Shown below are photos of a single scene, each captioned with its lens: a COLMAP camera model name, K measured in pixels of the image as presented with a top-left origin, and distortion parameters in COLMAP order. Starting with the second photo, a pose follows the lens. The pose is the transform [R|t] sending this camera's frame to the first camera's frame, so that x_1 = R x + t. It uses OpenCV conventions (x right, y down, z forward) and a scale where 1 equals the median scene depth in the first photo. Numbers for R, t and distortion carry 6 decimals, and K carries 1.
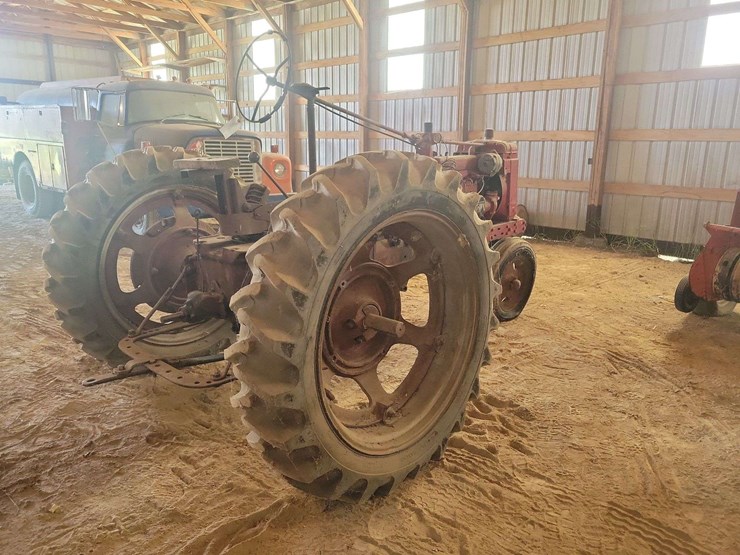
lens RADIAL K [[559.3, 0, 368.2], [0, 559.3, 272.9], [0, 0, 1]] dist [0.058869, -0.042848]
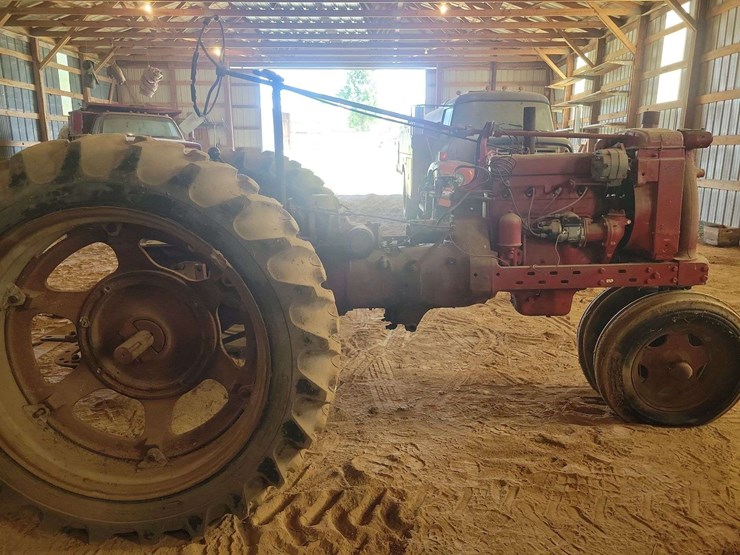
lens RADIAL K [[559.3, 0, 376.1], [0, 559.3, 274.3], [0, 0, 1]] dist [0.058869, -0.042848]
pose [[0.695847, 0.136093, -0.705178, 0.142422], [-0.155063, 0.987192, 0.037509, -0.016585], [0.701251, 0.083246, 0.708038, 0.108475]]
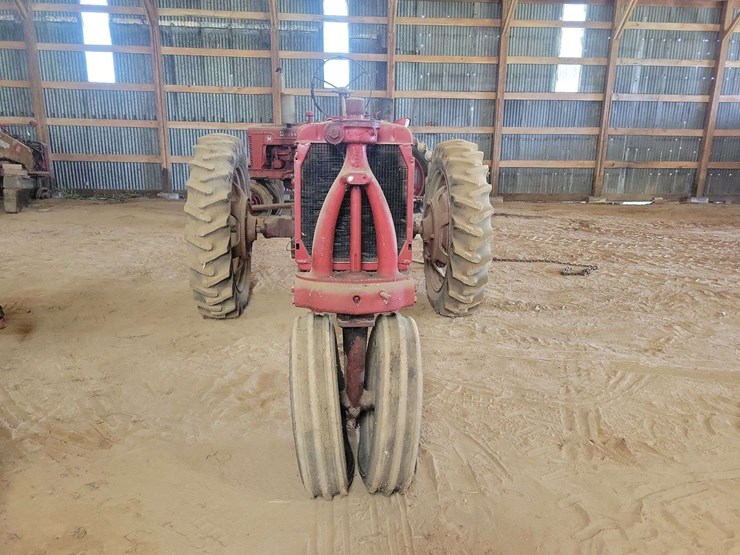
lens RADIAL K [[559.3, 0, 380.6], [0, 559.3, 280.9], [0, 0, 1]] dist [0.058869, -0.042848]
pose [[-0.657318, 0.162667, -0.735848, 0.182384], [-0.194789, 0.906573, 0.374409, -0.091927], [0.728004, 0.389441, -0.564221, 0.417954]]
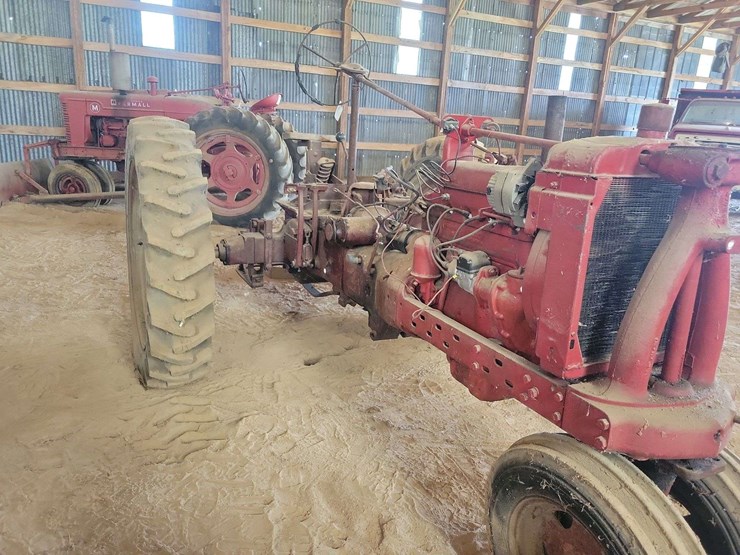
lens RADIAL K [[559.3, 0, 377.7], [0, 559.3, 275.5], [0, 0, 1]] dist [0.058869, -0.042848]
pose [[-0.335065, 0.220696, -0.915983, 0.177349], [-0.278572, 0.905511, 0.320074, -0.069231], [0.900072, 0.362413, -0.241925, 0.295843]]
